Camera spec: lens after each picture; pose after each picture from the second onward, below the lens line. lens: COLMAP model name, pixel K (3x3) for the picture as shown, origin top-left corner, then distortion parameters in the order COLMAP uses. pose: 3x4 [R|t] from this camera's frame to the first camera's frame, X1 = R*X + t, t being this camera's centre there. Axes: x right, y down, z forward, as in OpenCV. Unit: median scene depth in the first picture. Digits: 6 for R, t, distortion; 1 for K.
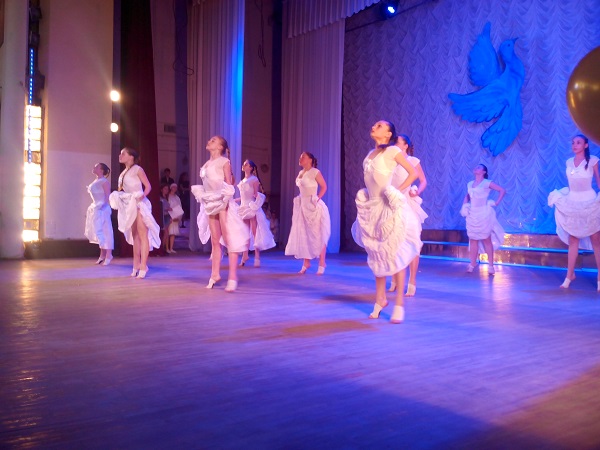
lens RADIAL K [[529.5, 0, 300.0], [0, 529.5, 225.0], [0, 0, 1]] dist [0.129174, -0.260153]
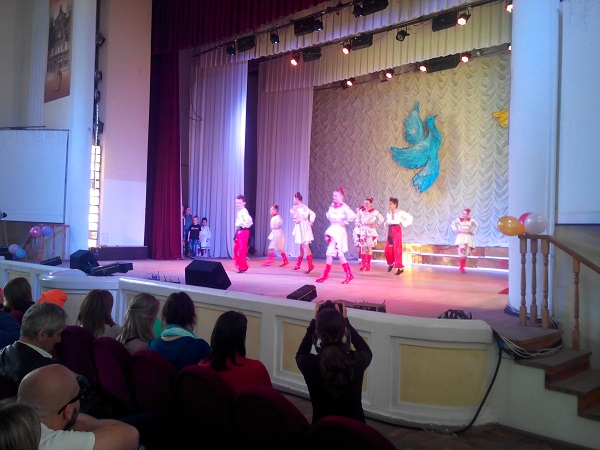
lens RADIAL K [[552.6, 0, 300.0], [0, 552.6, 225.0], [0, 0, 1]] dist [0.042906, 0.002947]
pose [[0.983419, 0.016534, 0.180594, -0.235816], [-0.012326, 0.999626, -0.024397, 0.002581], [-0.180930, 0.021767, 0.983255, -0.428012]]
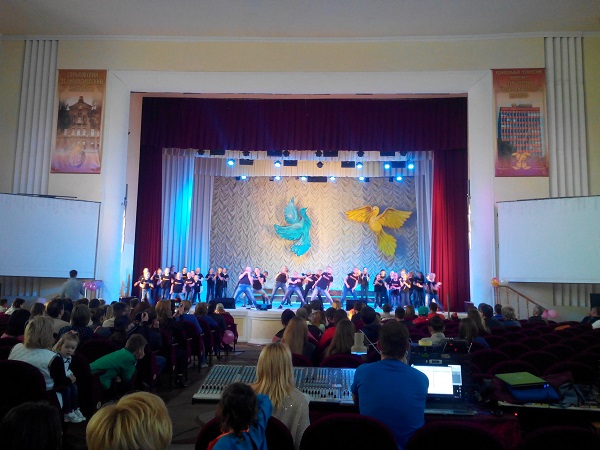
lens RADIAL K [[552.6, 0, 300.0], [0, 552.6, 225.0], [0, 0, 1]] dist [0.042906, 0.002947]
pose [[0.620643, 0.076837, 0.780320, -1.447655], [0.007925, 0.994521, -0.104232, -0.013535], [-0.784053, 0.070875, 0.616634, -0.462006]]
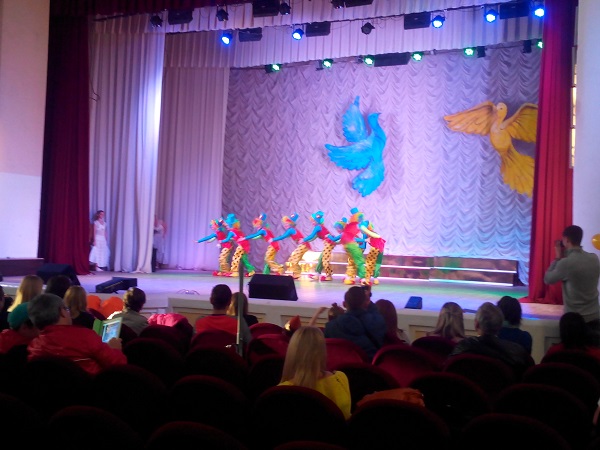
lens RADIAL K [[732.6, 0, 300.0], [0, 732.6, 225.0], [0, 0, 1]] dist [0.006849, 0.026293]
pose [[0.871840, 0.025083, 0.489149, -0.646837], [-0.011216, 0.999448, -0.031259, 0.000316], [-0.489663, 0.021766, 0.871640, -0.497635]]
